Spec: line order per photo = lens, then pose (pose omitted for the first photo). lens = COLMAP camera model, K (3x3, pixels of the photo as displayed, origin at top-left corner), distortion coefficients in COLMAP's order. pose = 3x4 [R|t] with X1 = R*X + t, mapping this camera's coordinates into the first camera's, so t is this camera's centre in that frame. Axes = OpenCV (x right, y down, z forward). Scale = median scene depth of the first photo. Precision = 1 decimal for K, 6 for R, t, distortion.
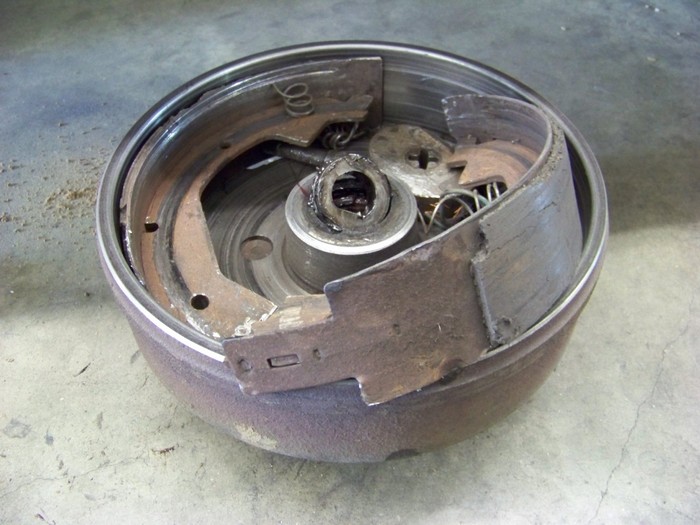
lens RADIAL K [[740.3, 0, 340.6], [0, 740.3, 259.8], [0, 0, 1]] dist [0.020490, -0.270958]
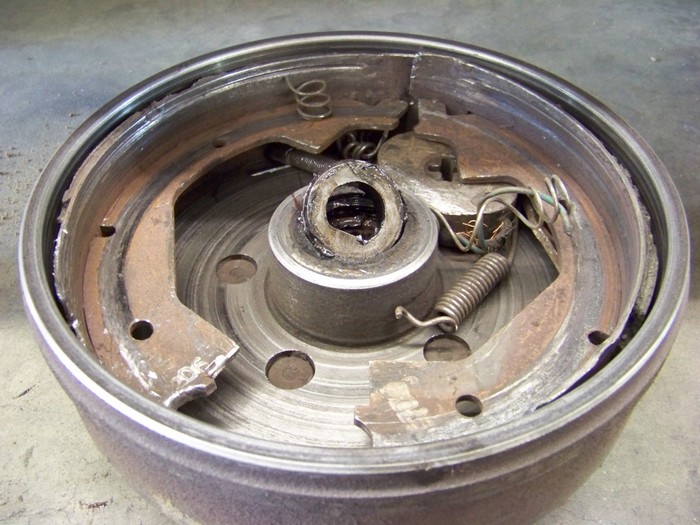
lens RADIAL K [[741.8, 0, 350.0], [0, 741.8, 262.5], [0, 0, 1]] dist [-0.005209, -0.019779]
pose [[0.992219, 0.095215, -0.080217, 0.072493], [-0.098681, 0.994299, -0.040397, -0.003202], [0.075913, 0.047998, 0.995959, 0.202349]]
